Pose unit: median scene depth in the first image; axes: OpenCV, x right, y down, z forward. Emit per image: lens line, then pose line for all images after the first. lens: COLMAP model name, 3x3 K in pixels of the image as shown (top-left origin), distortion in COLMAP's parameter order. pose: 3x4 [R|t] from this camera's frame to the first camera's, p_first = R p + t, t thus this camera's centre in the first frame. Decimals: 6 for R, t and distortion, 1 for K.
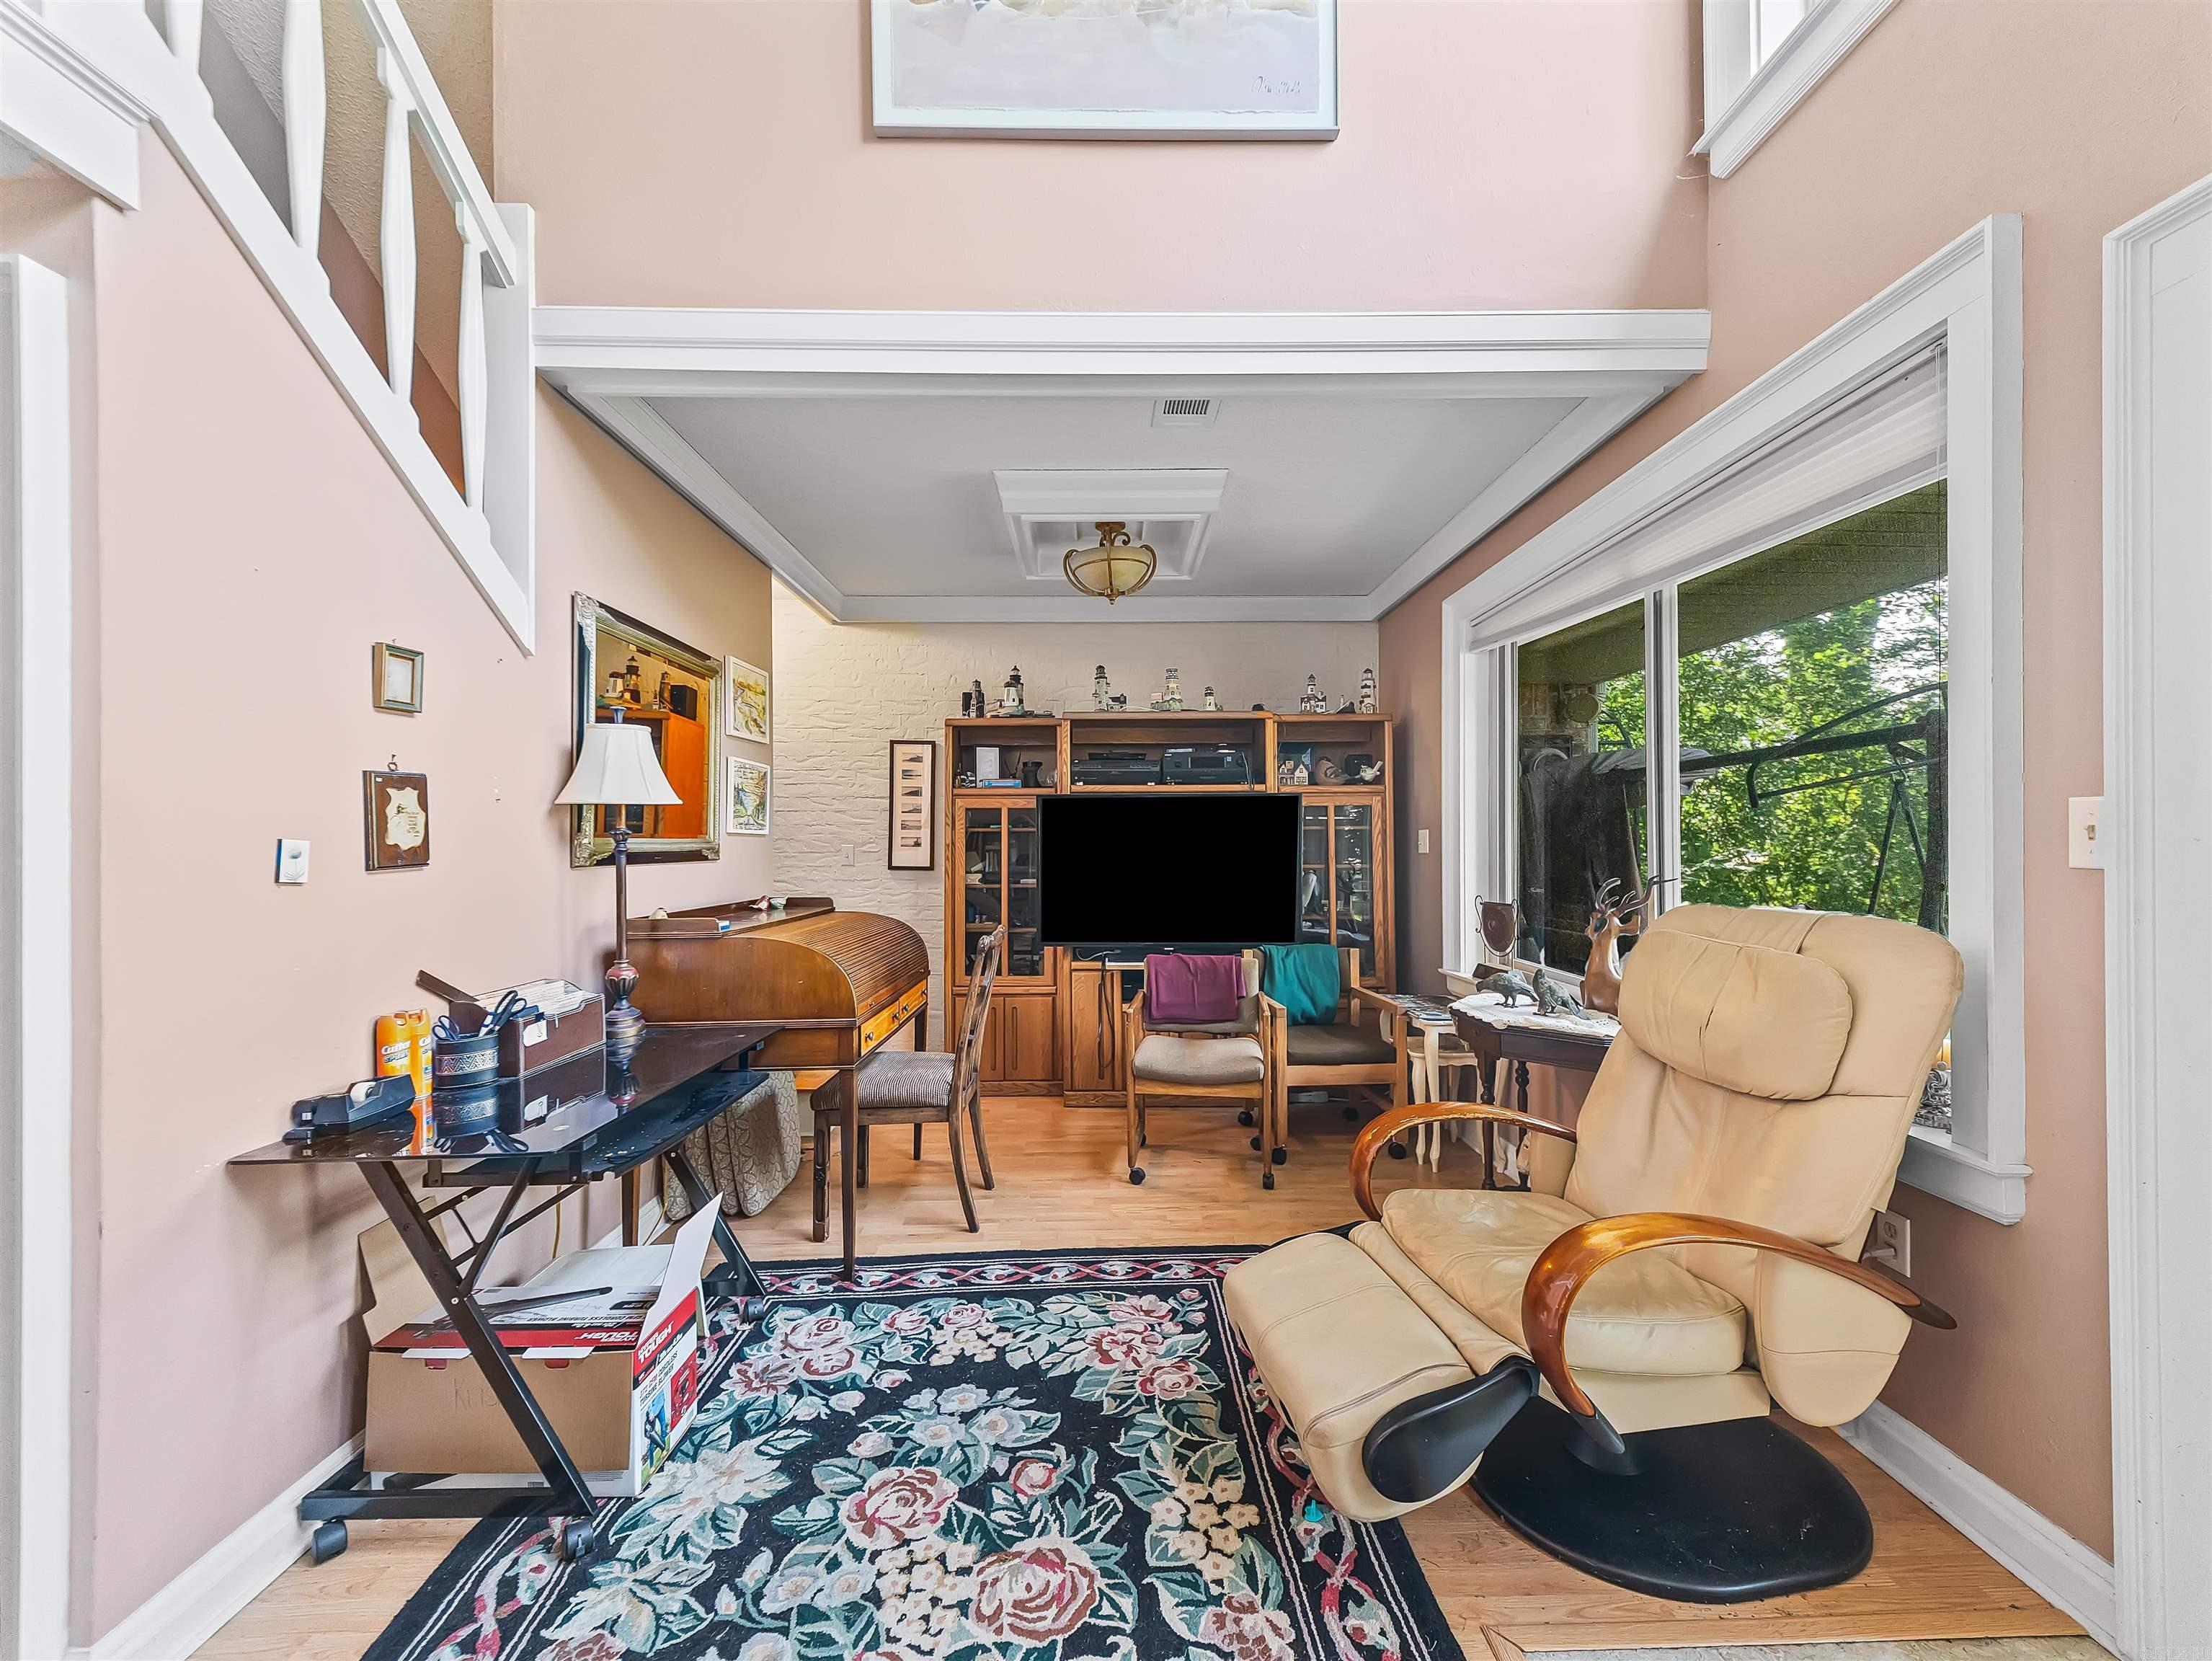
lens RADIAL K [[857.4, 0, 1108.5], [0, 857.4, 841.7], [0, 0, 1]] dist [0.029006, -0.008901]
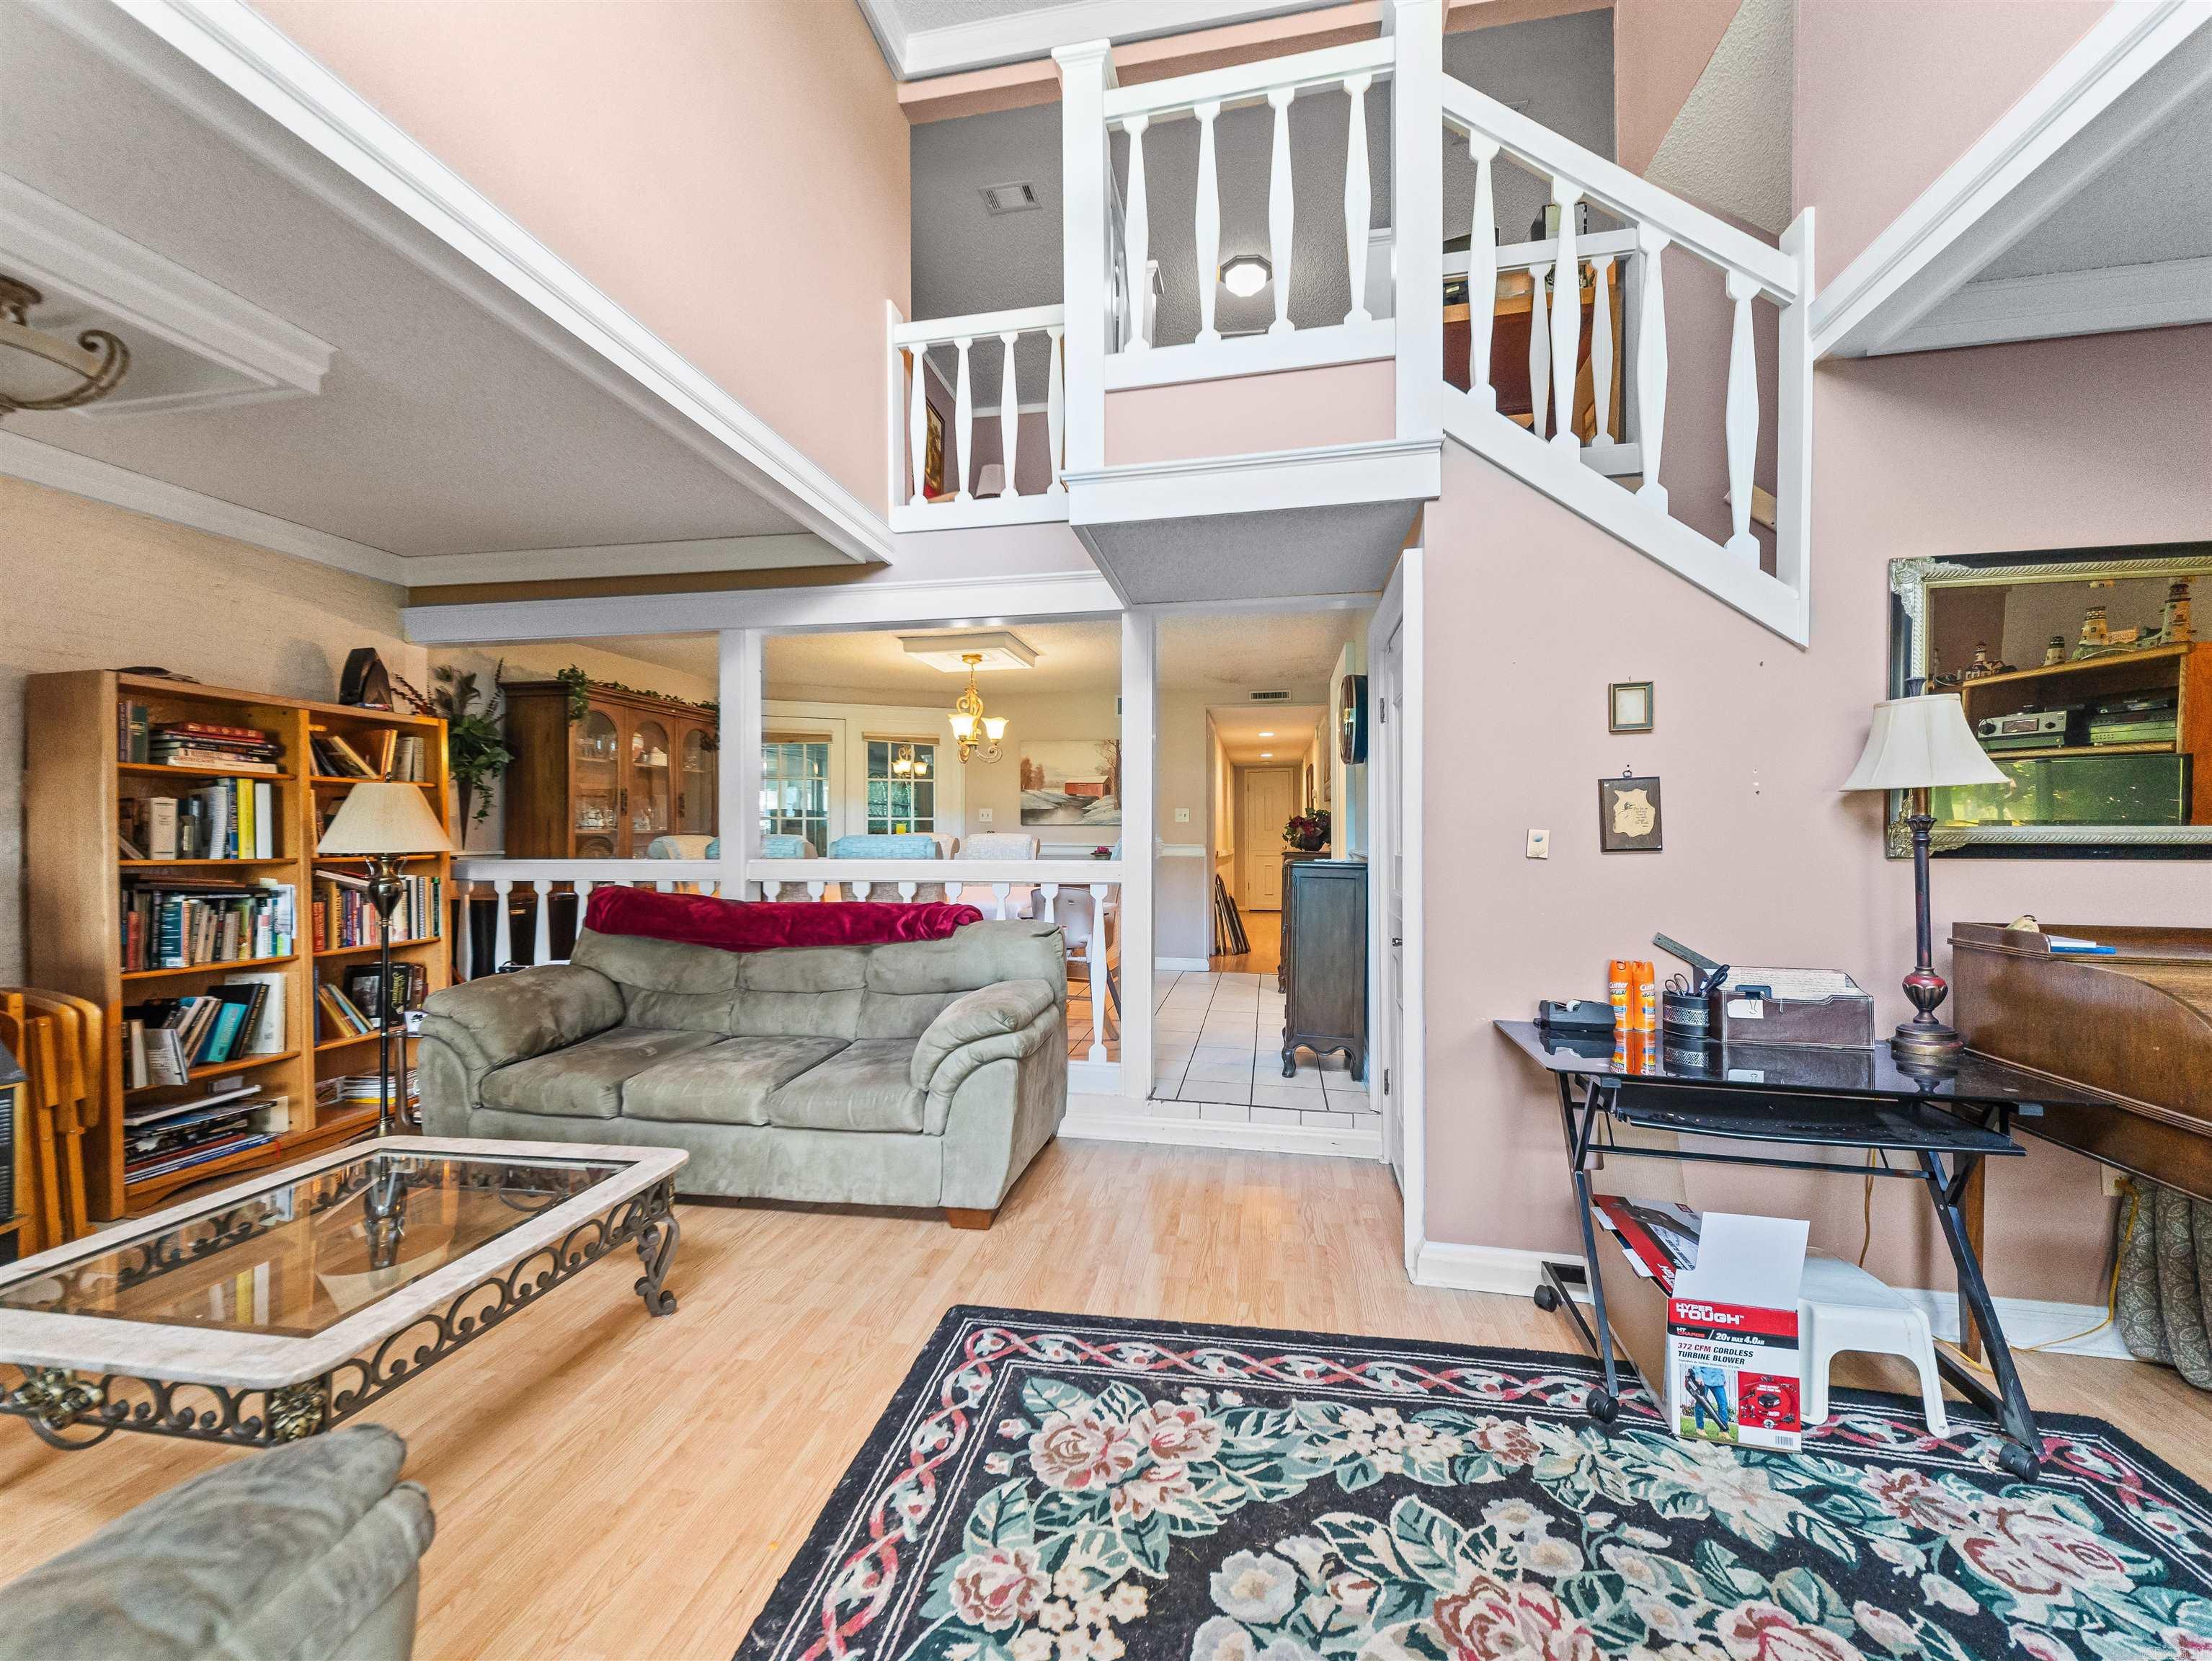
lens RADIAL K [[857.4, 0, 1110.8], [0, 857.4, 835.9], [0, 0, 1]] dist [0.029006, -0.008901]
pose [[-0.205691, 0.005148, -0.978603, 0.672626], [0.000906, 0.999987, 0.005070, 0.000234], [0.978617, 0.000156, -0.205693, 0.547911]]
